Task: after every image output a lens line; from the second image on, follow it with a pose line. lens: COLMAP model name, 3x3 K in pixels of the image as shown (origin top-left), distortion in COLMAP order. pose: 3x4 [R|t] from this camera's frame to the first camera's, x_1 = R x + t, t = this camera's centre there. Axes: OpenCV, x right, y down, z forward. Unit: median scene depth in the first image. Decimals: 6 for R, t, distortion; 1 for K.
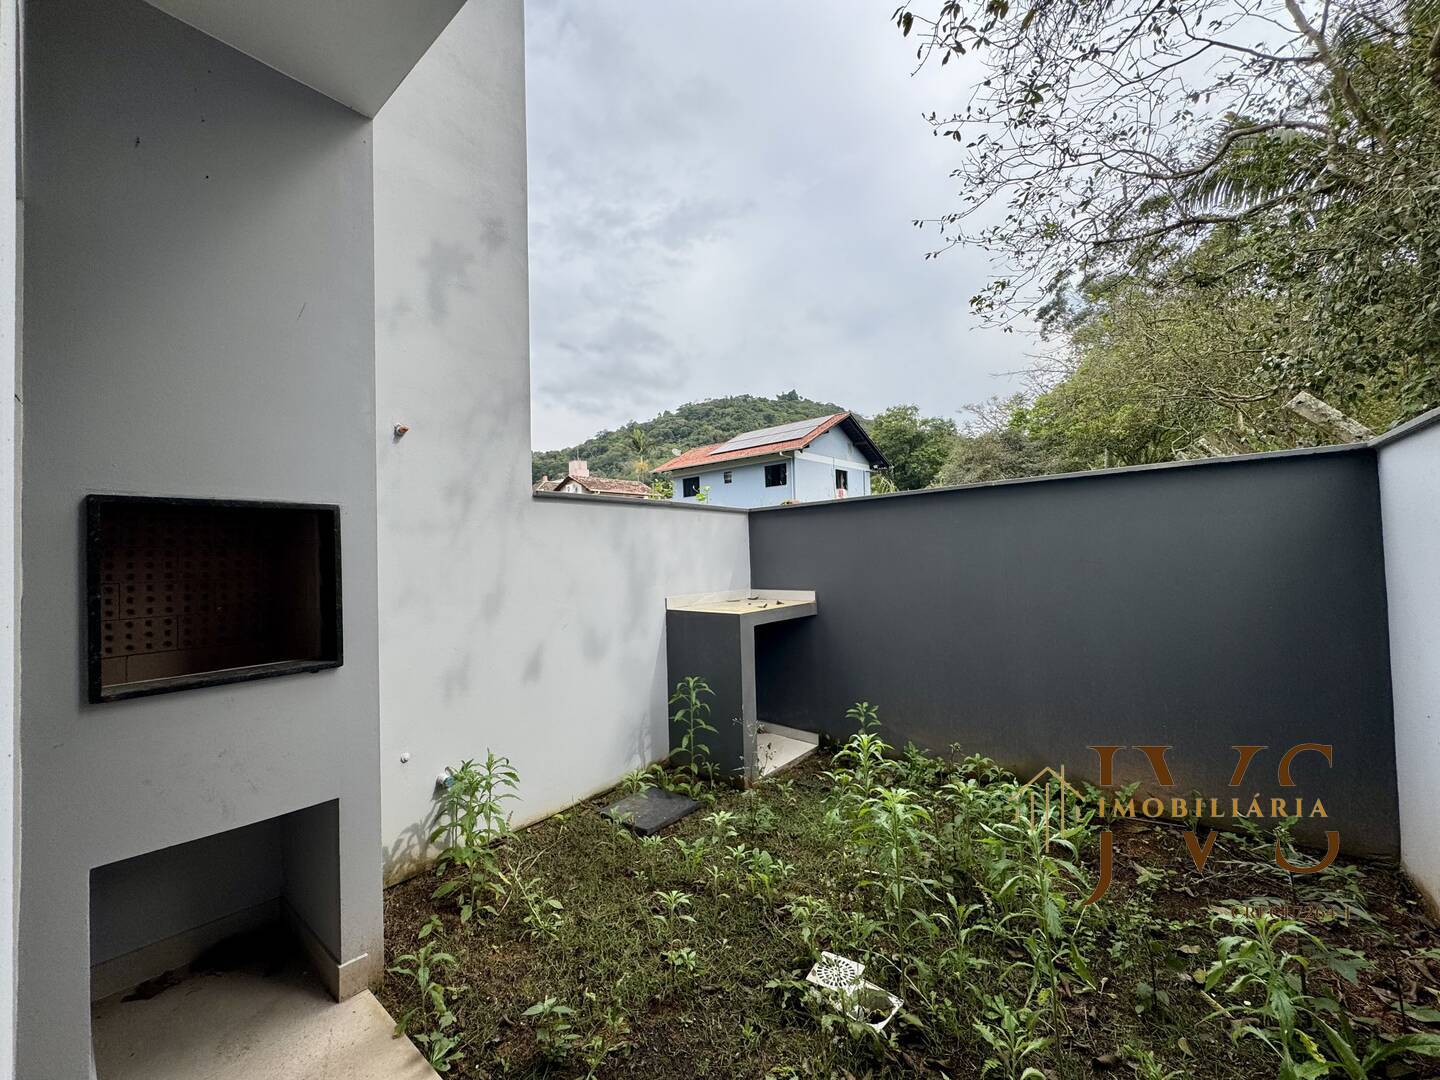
lens RADIAL K [[576.3, 0, 718.9], [0, 576.3, 538.5], [0, 0, 1]] dist [-0.001754, 0.000355]
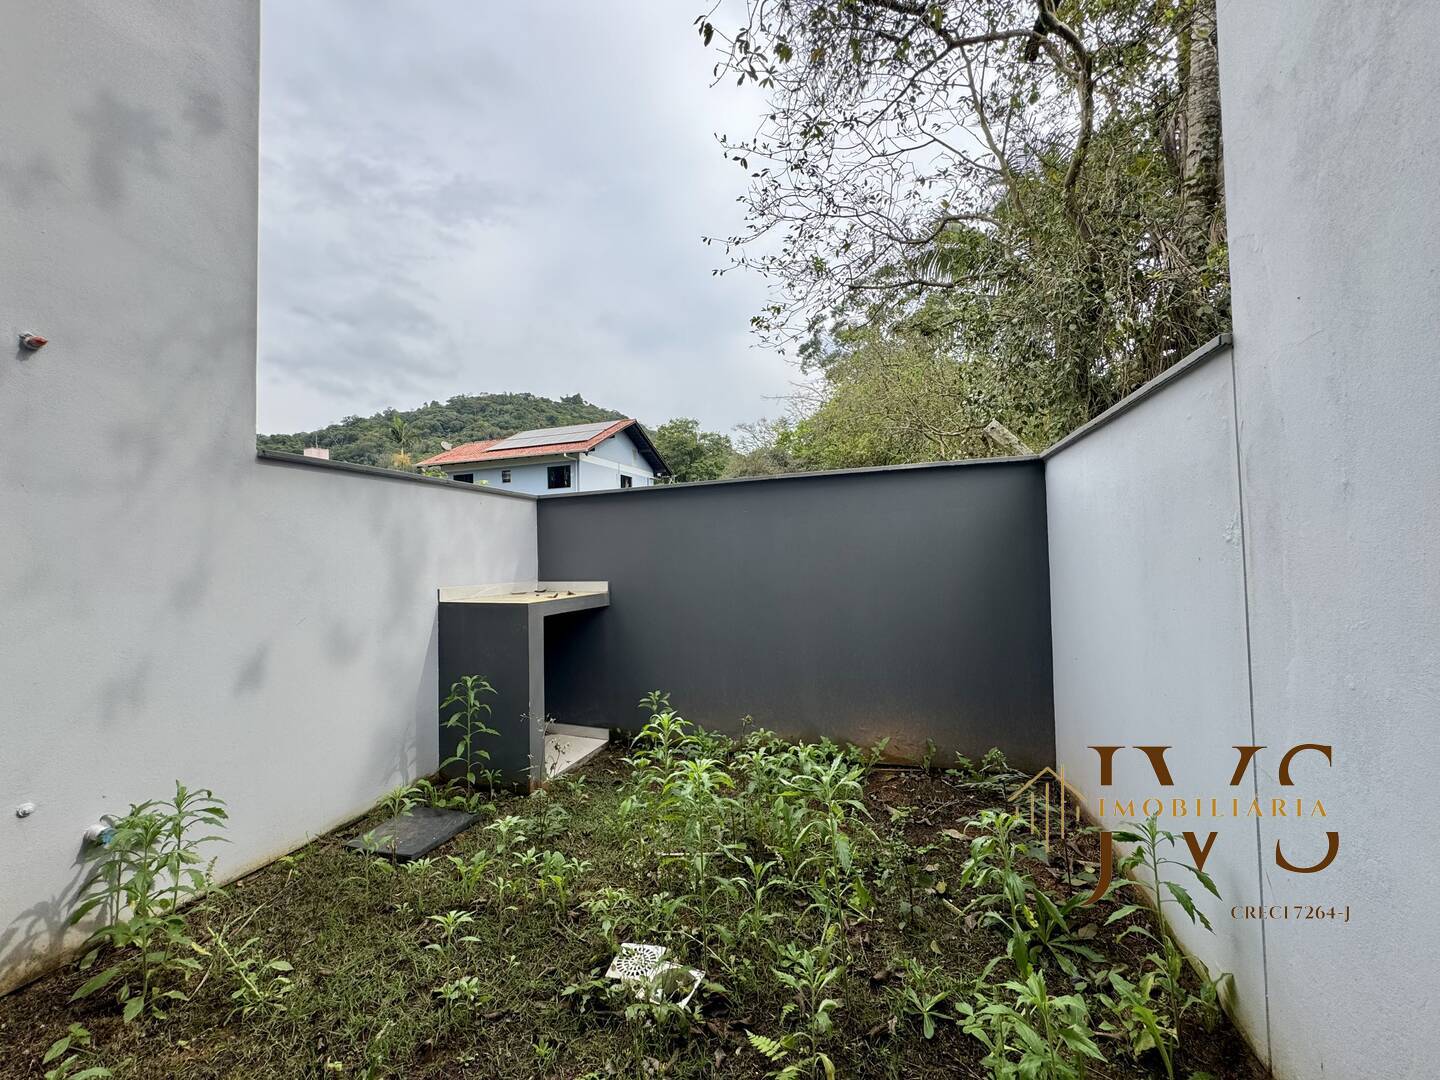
lens RADIAL K [[576.3, 0, 718.9], [0, 576.3, 538.5], [0, 0, 1]] dist [-0.001754, 0.000355]
pose [[0.931151, 0.019670, 0.364102, -0.017854], [-0.015337, 0.999773, -0.014790, 0.038224], [-0.364310, 0.008188, 0.931242, 0.033187]]
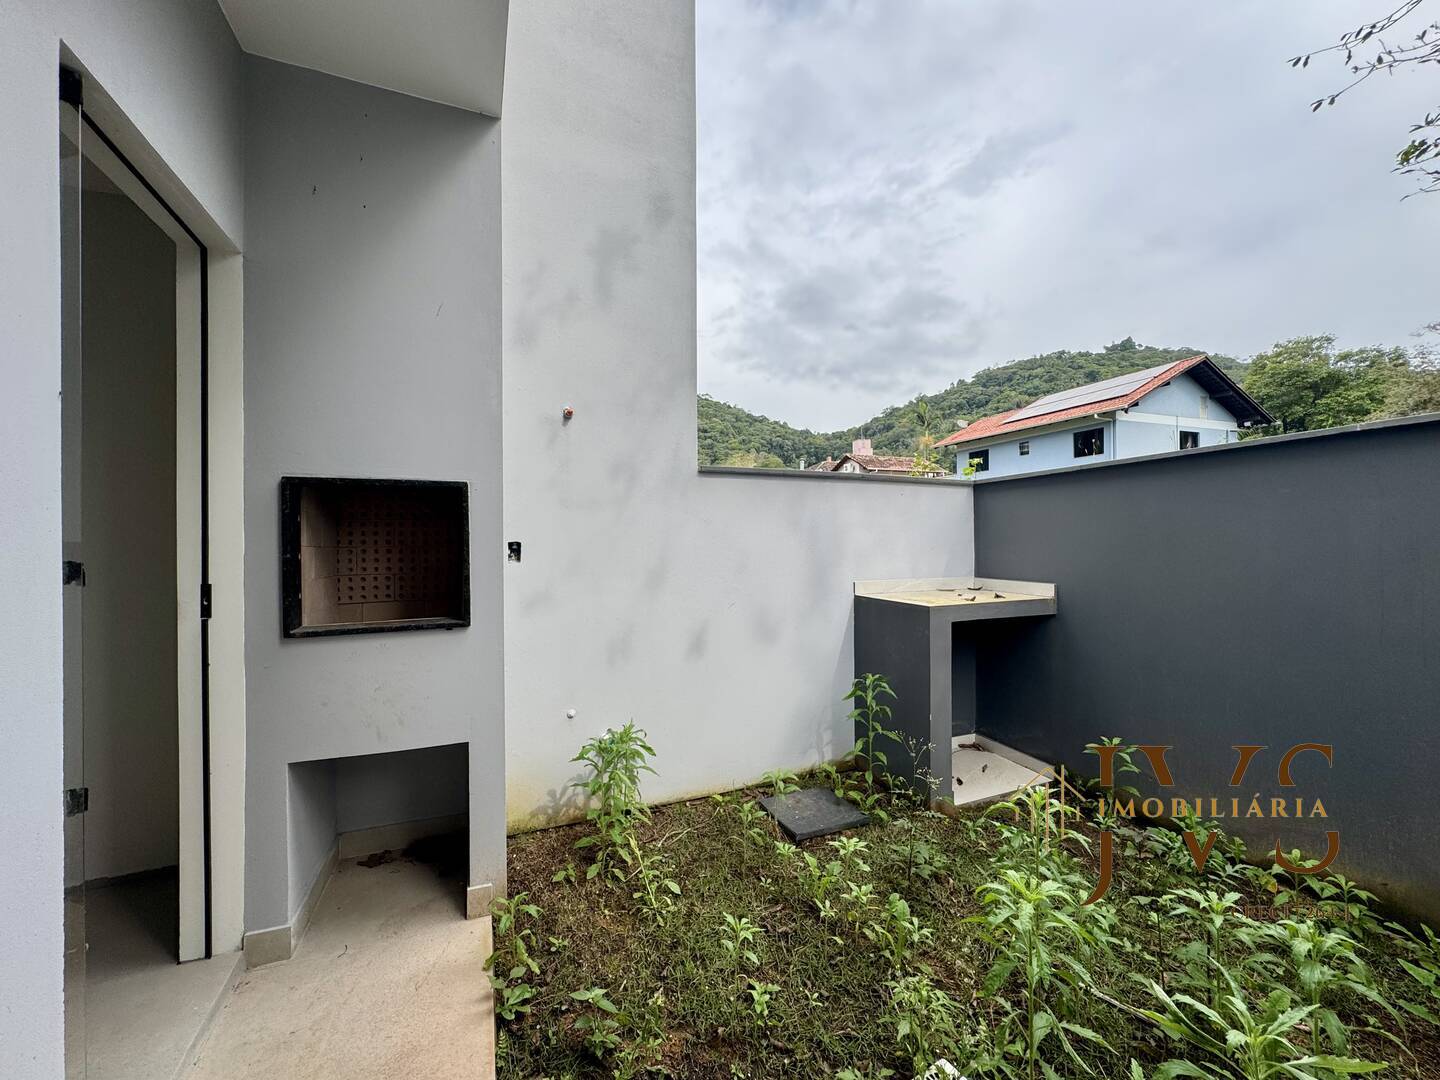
lens RADIAL K [[576.3, 0, 718.9], [0, 576.3, 538.5], [0, 0, 1]] dist [-0.001754, 0.000355]
pose [[0.885518, 0.021368, -0.464114, 0.158171], [-0.004965, 0.999320, 0.036537, 0.004319], [0.464579, -0.030050, 0.885022, 0.130989]]
